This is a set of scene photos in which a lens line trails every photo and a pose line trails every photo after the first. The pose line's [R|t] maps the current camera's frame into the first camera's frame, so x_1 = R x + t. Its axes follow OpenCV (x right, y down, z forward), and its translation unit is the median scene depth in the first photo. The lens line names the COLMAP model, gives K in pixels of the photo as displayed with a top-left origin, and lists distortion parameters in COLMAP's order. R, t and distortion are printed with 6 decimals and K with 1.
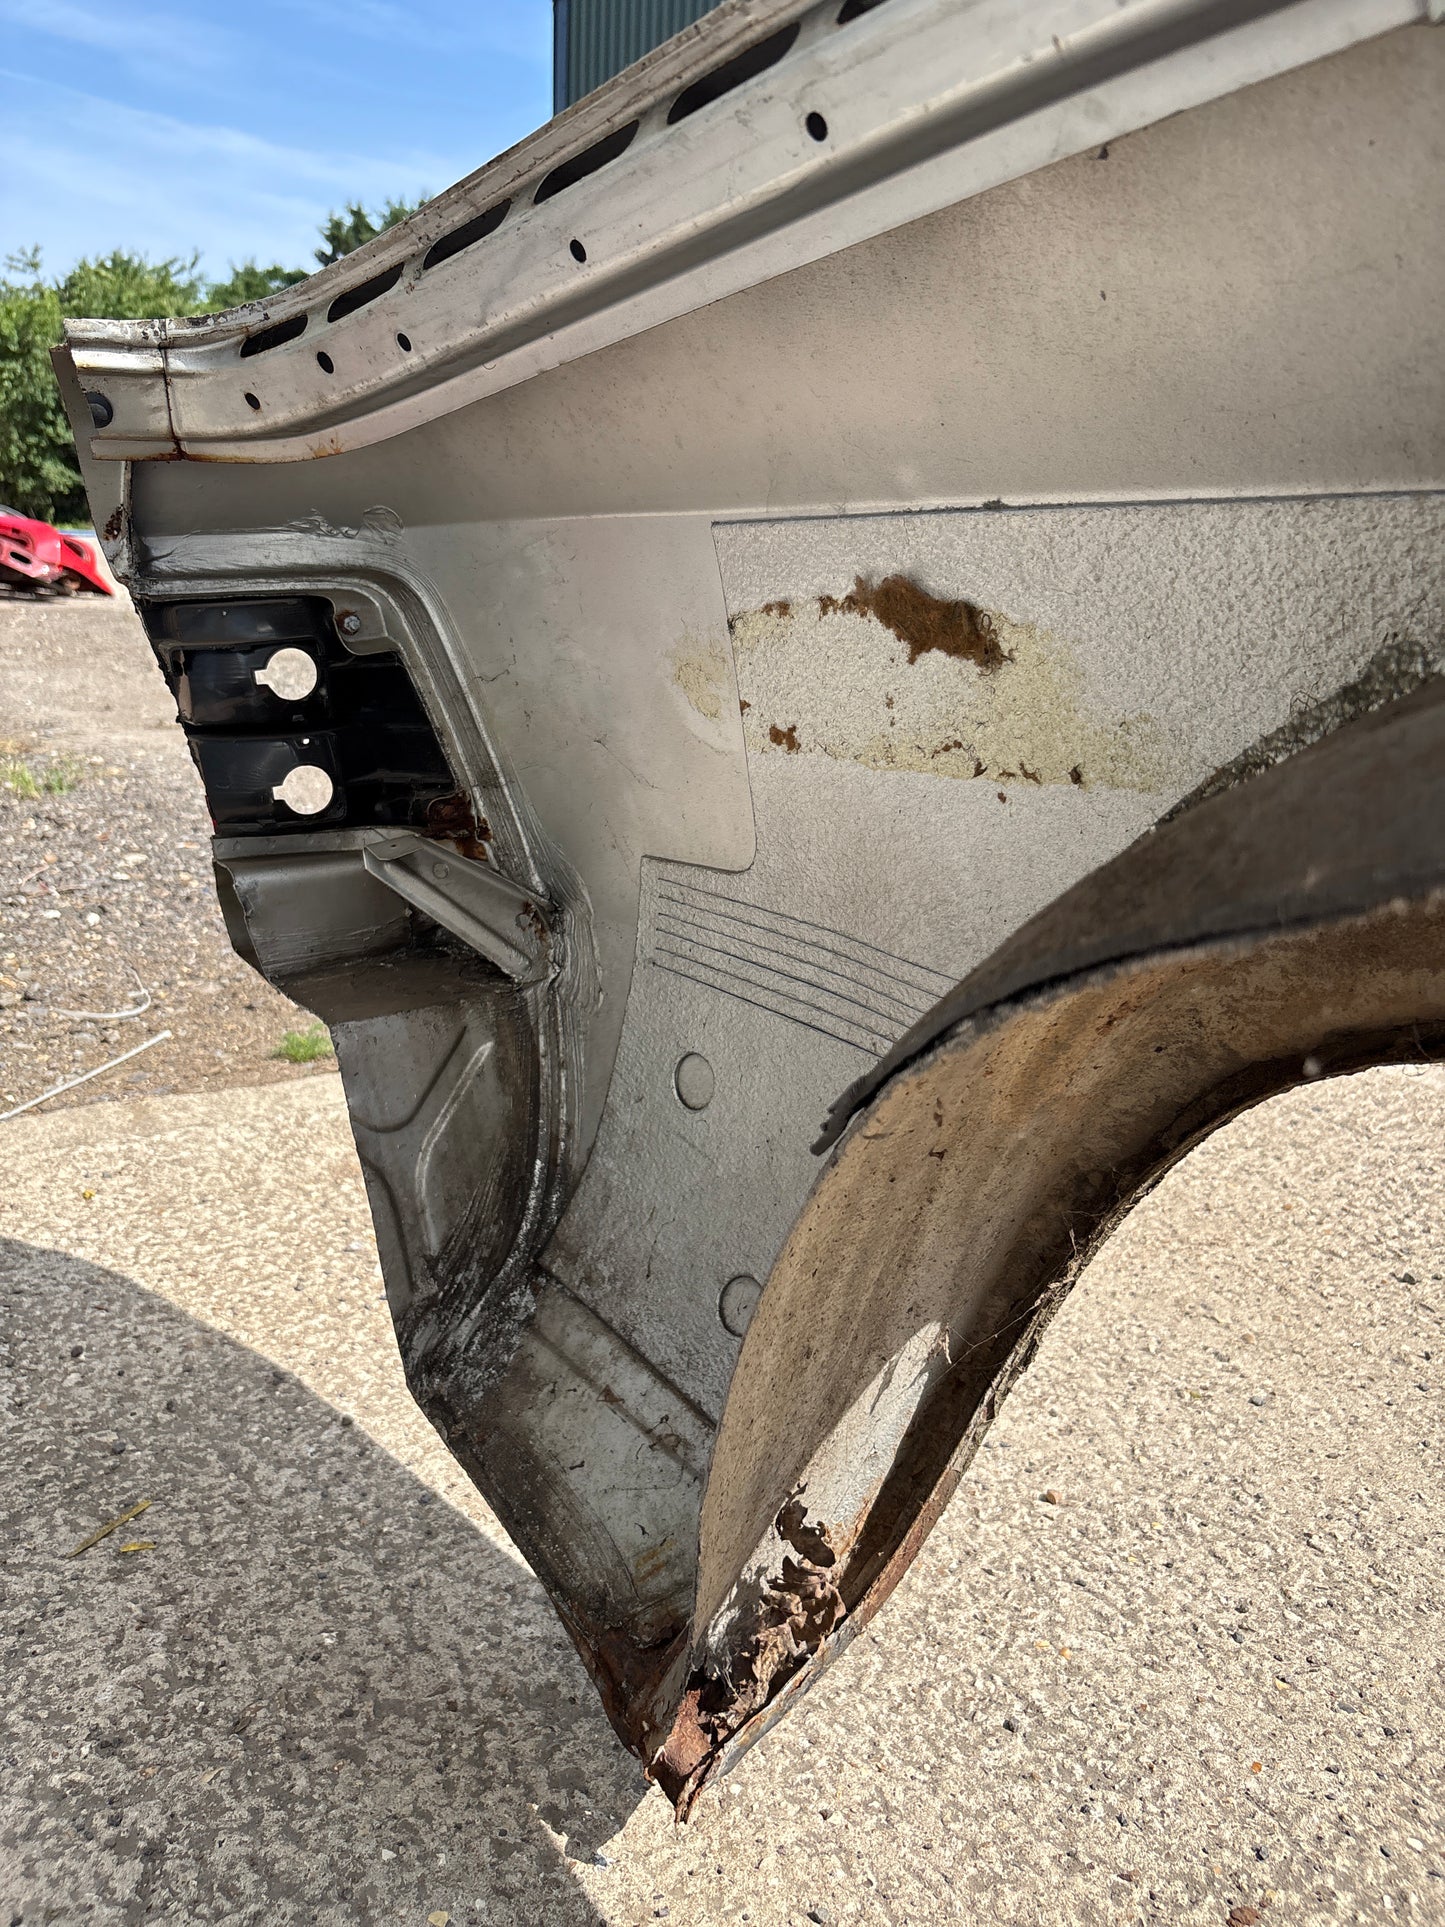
lens RADIAL K [[1477.0, 0, 713.7], [0, 1477.0, 962.4], [0, 0, 1]] dist [0.011906, -0.031411]
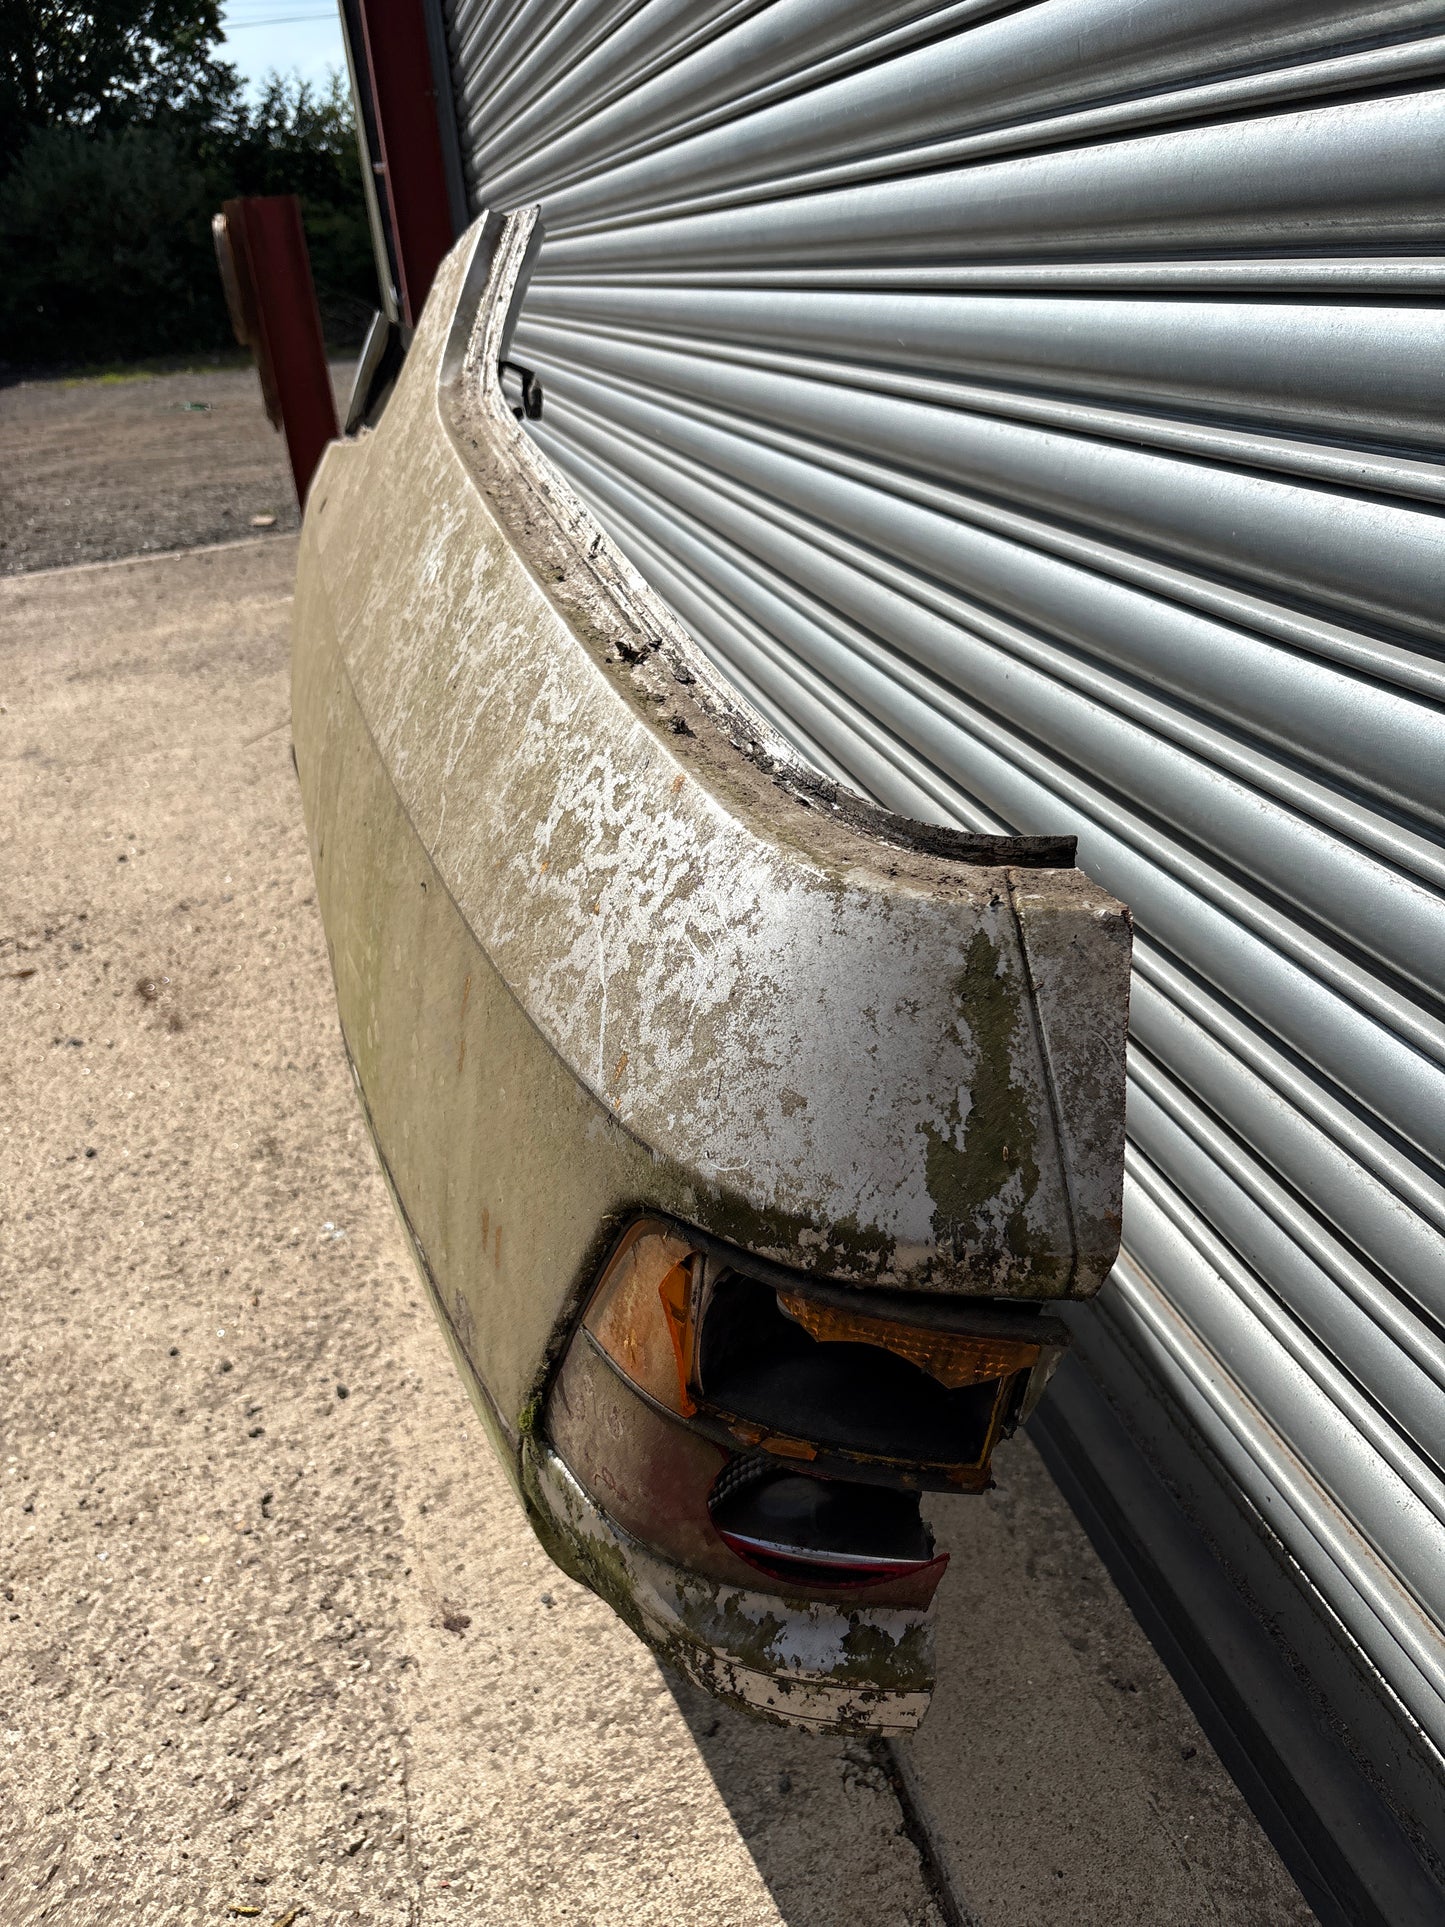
lens RADIAL K [[1483.1, 0, 725.6], [0, 1483.1, 978.5], [0, 0, 1]] dist [0.002838, 0.002357]
pose [[-0.929932, -0.144179, 0.338288, -1.133032], [0.136836, 0.718200, 0.682250, -0.862111], [-0.341324, 0.680736, -0.648148, 1.313838]]
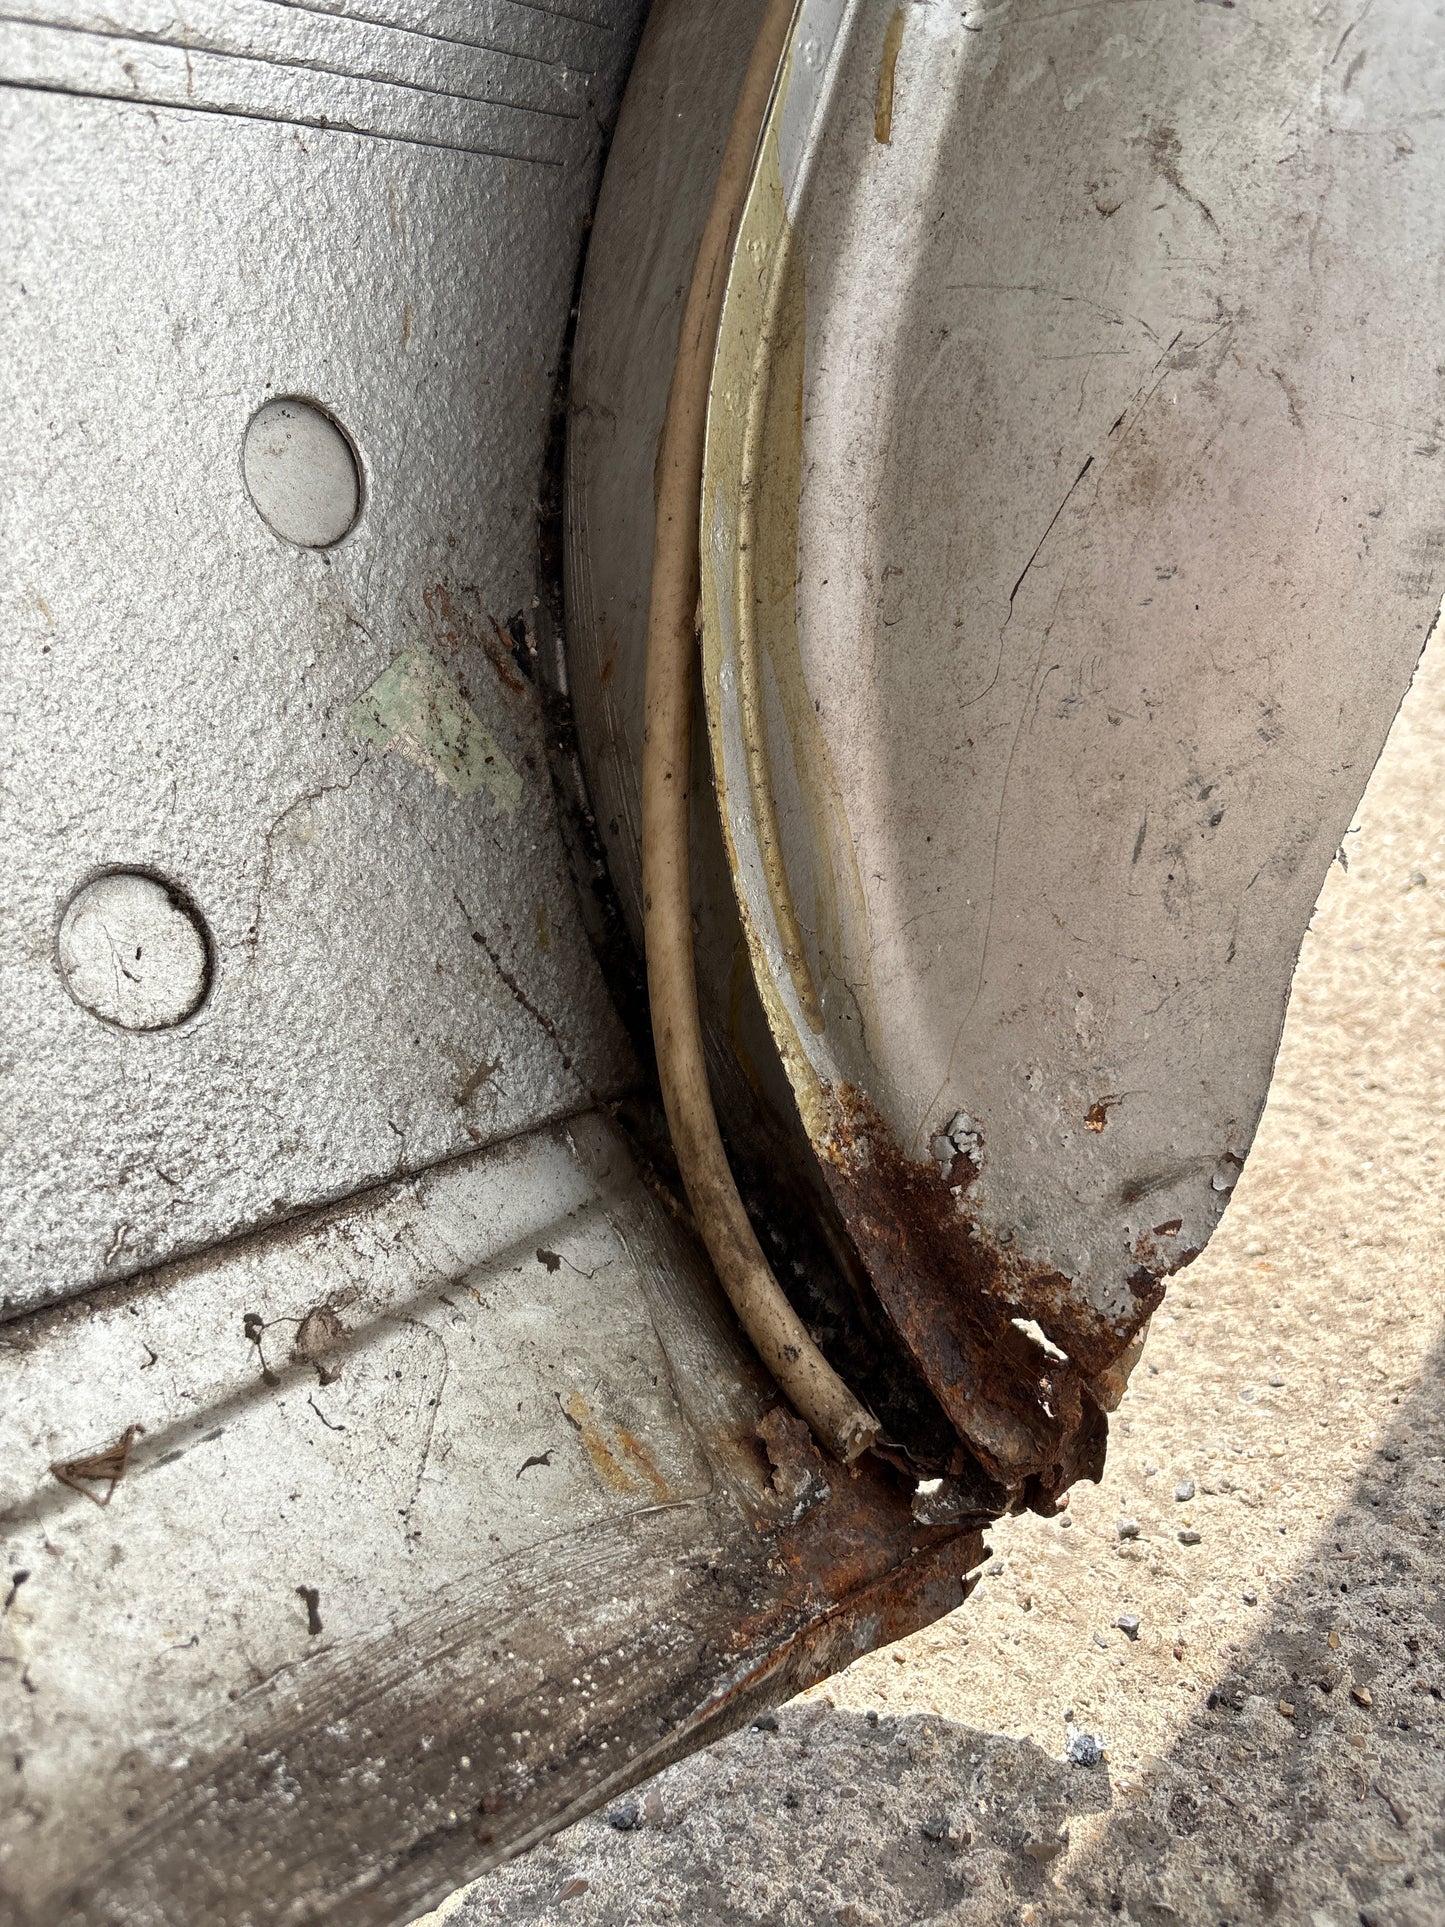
lens RADIAL K [[1486.9, 0, 727.9], [0, 1486.9, 954.7], [0, 0, 1]] dist [-0.003190, -0.007133]
pose [[-0.213261, -0.384653, 0.898088, -0.361728], [0.307791, 0.845975, 0.435421, 0.133227], [-0.927246, 0.369282, -0.062021, 0.973261]]
